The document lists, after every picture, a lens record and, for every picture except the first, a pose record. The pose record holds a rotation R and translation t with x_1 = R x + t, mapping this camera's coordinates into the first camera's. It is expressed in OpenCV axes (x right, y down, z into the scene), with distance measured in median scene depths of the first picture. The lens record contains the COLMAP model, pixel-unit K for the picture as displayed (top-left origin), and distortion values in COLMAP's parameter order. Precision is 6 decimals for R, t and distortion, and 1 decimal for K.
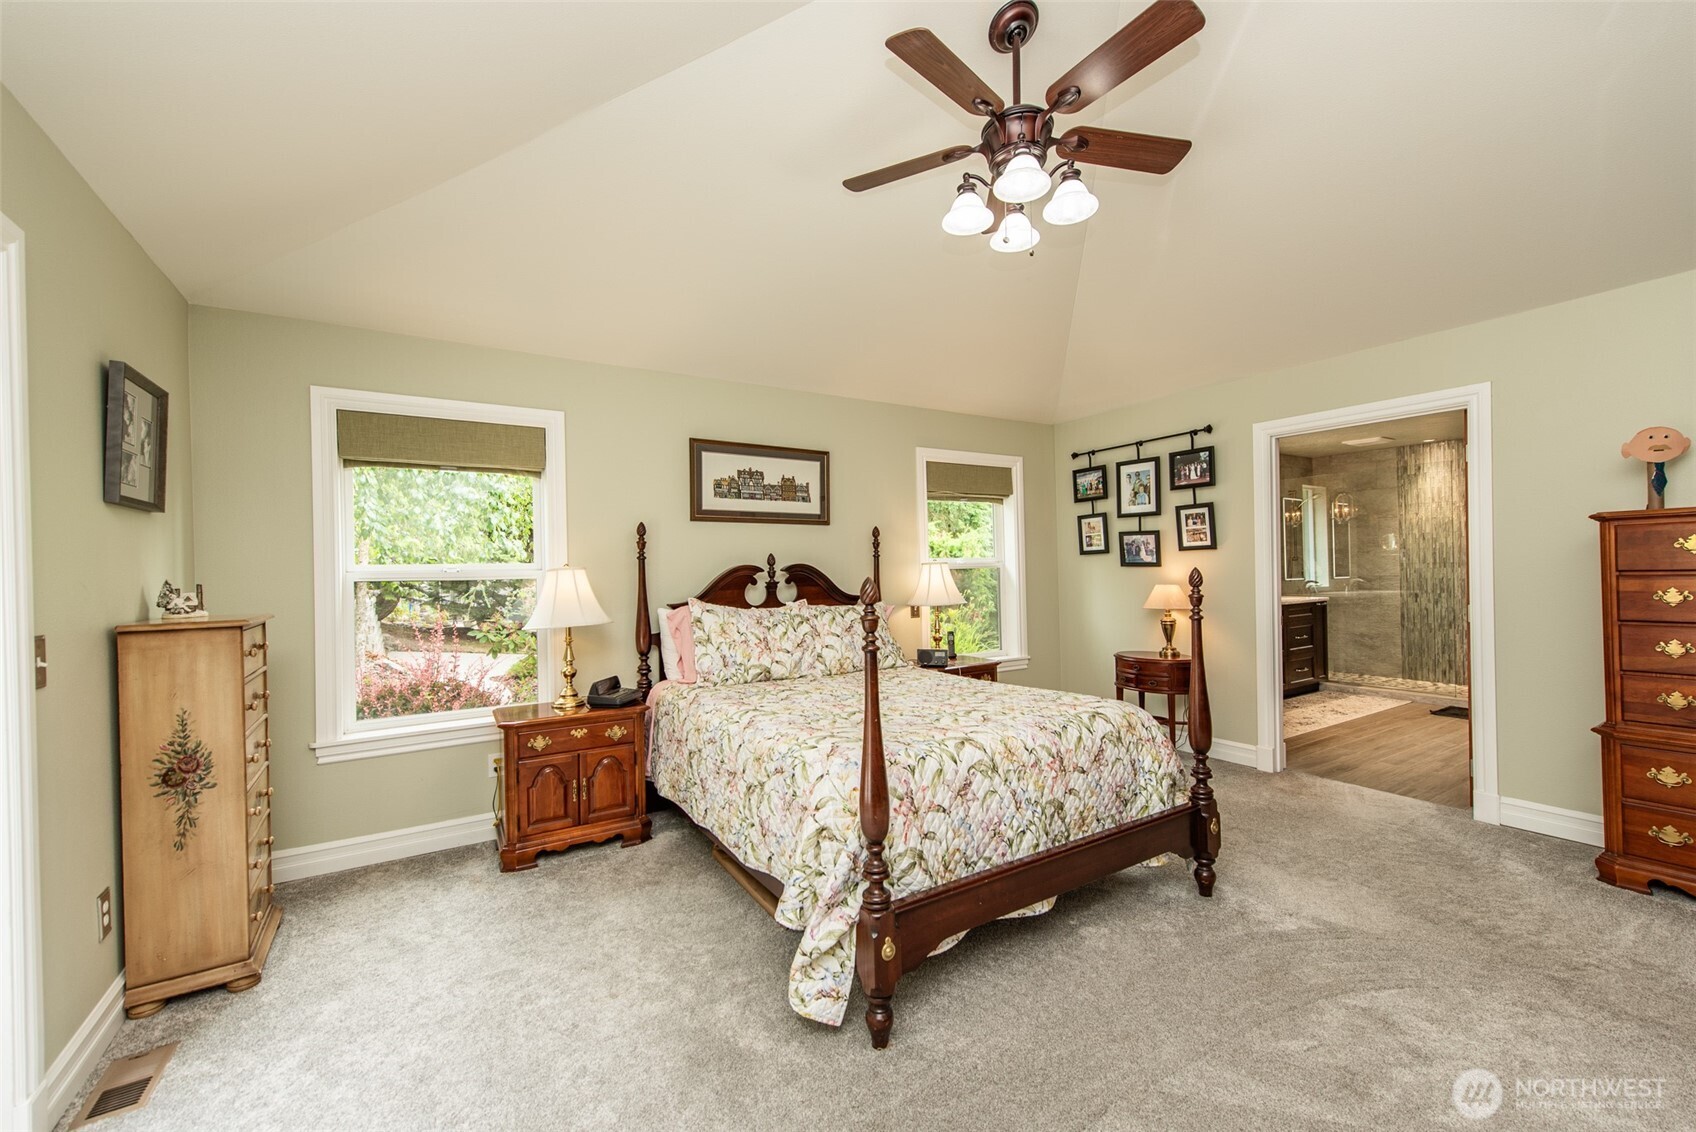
lens RADIAL K [[669.9, 0, 862.3], [0, 669.9, 571.3], [0, 0, 1]] dist [0.001381, -0.000245]
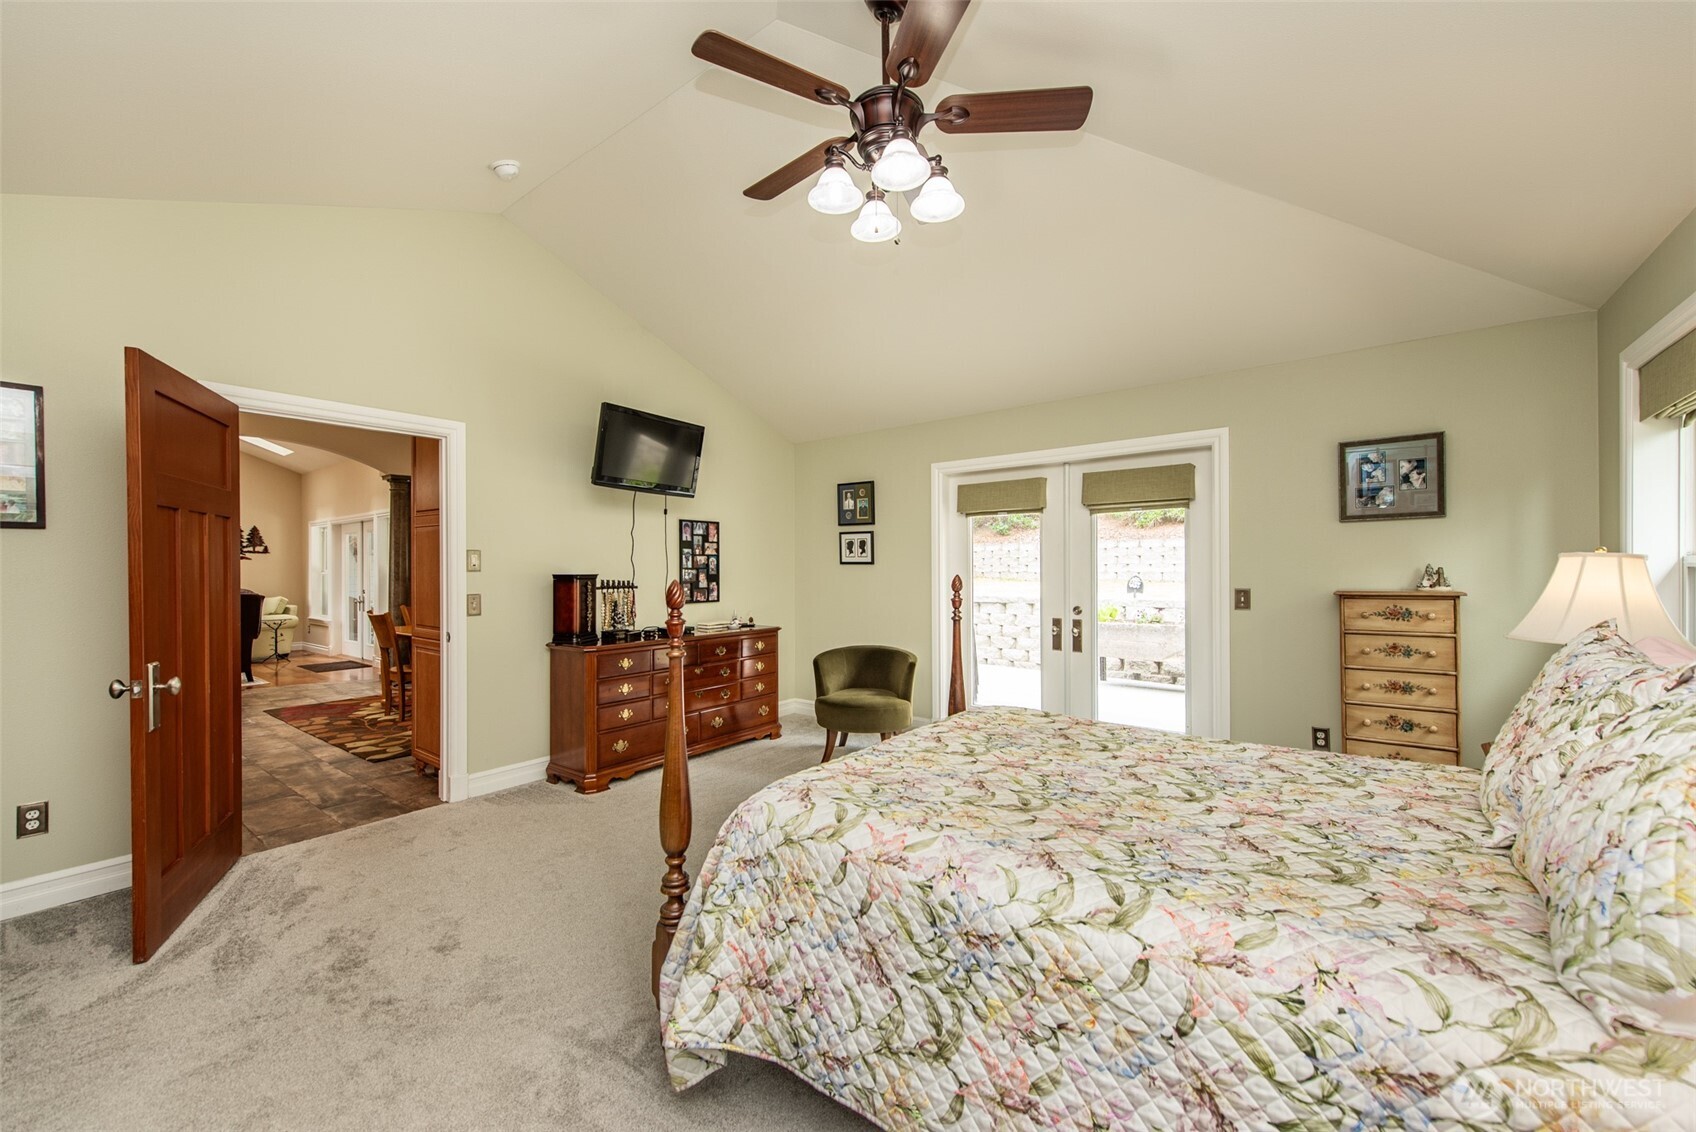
lens RADIAL K [[669.9, 0, 862.3], [0, 669.9, 571.3], [0, 0, 1]] dist [0.001381, -0.000245]
pose [[-0.949674, 0.024074, -0.312314, 0.317720], [0.022786, 0.999710, 0.007772, -0.006275], [0.312411, 0.000264, -0.949947, 1.082159]]
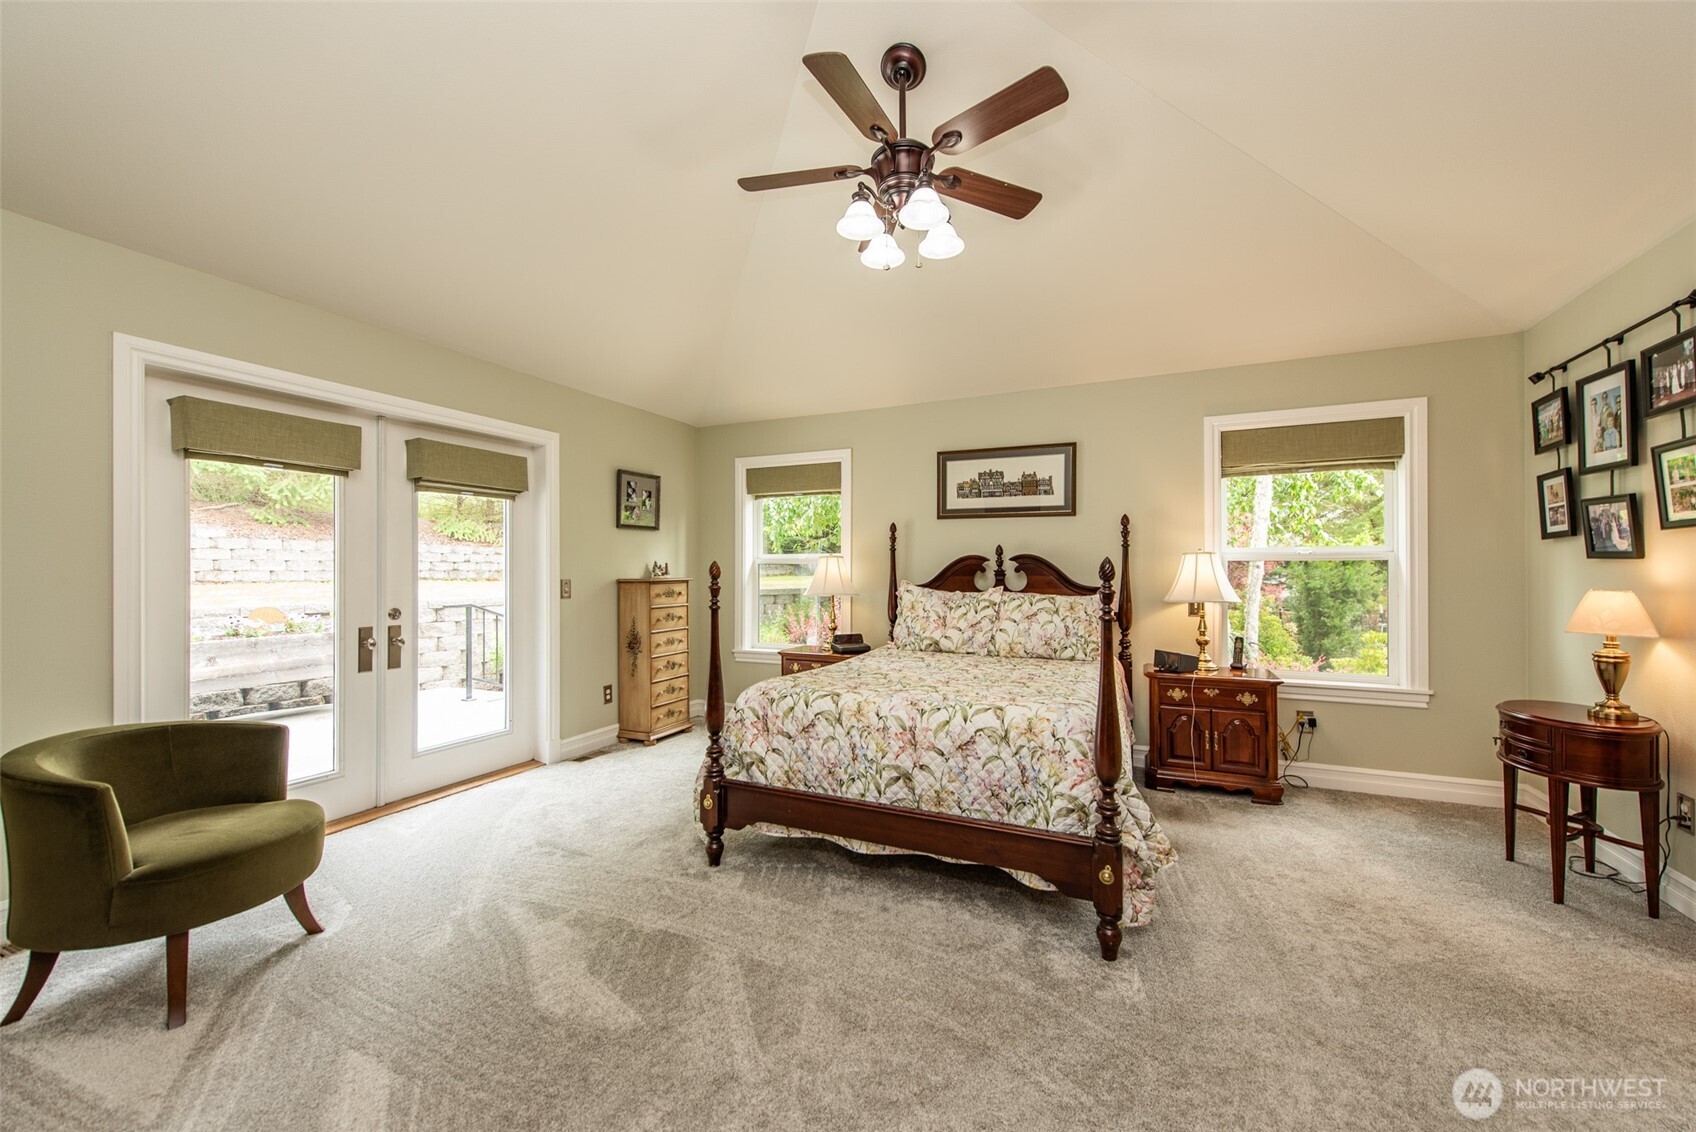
lens RADIAL K [[669.9, 0, 862.3], [0, 669.9, 571.3], [0, 0, 1]] dist [0.001381, -0.000245]
pose [[0.545695, 0.020834, -0.837725, 0.654100], [-0.010765, 0.999783, 0.017852, 0.000129], [0.837915, -0.000723, 0.545800, 0.194726]]
